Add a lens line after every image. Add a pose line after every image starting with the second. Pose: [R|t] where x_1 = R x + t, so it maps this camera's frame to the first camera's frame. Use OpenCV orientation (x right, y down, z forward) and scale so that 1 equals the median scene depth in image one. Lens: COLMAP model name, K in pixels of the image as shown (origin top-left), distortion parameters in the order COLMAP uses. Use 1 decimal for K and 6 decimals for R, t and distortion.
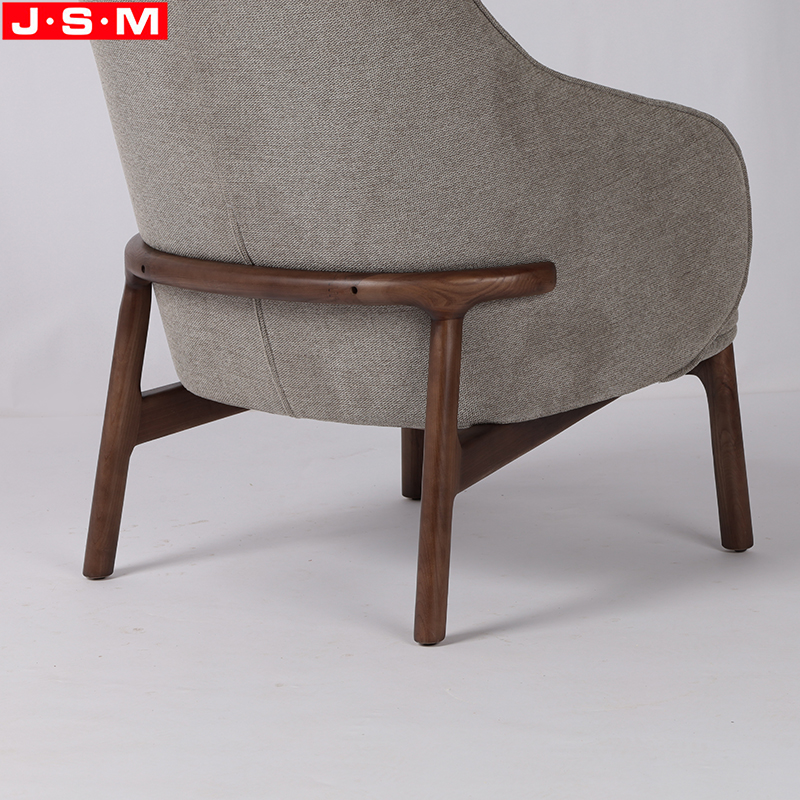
lens RADIAL K [[3416.1, 0, 400.0], [0, 3416.1, 400.0], [0, 0, 1]] dist [-0.150220, 2.910313]
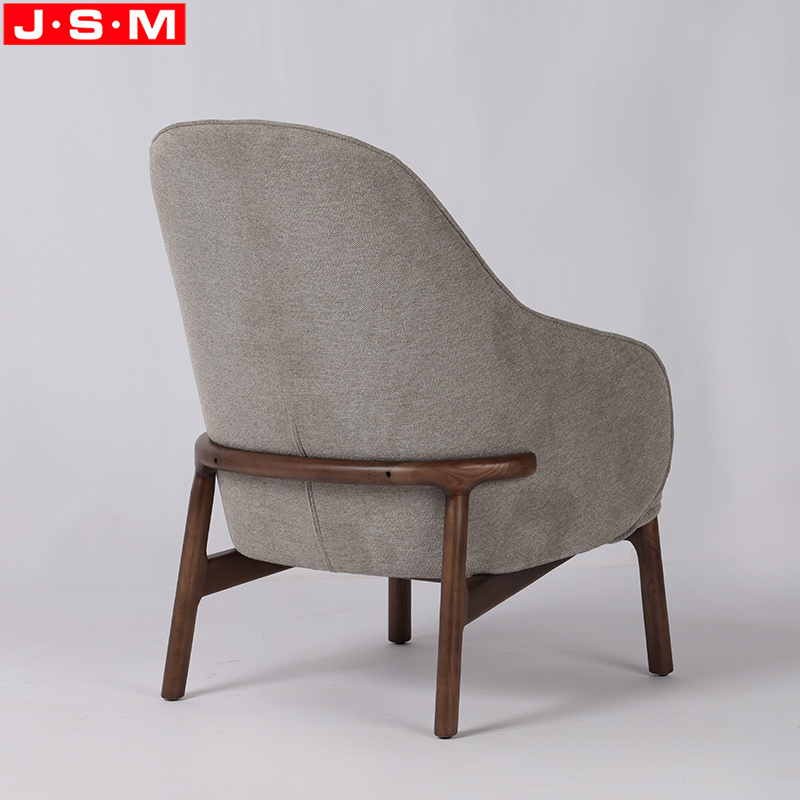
lens RADIAL K [[3416.1, 0, 400.0], [0, 3416.1, 400.0], [0, 0, 1]] dist [-0.150220, 2.910313]
pose [[0.998318, -0.003954, 0.057841, -0.084150], [0.007615, 0.997971, -0.063206, 0.023104], [-0.057473, 0.063541, 0.996323, -0.334392]]
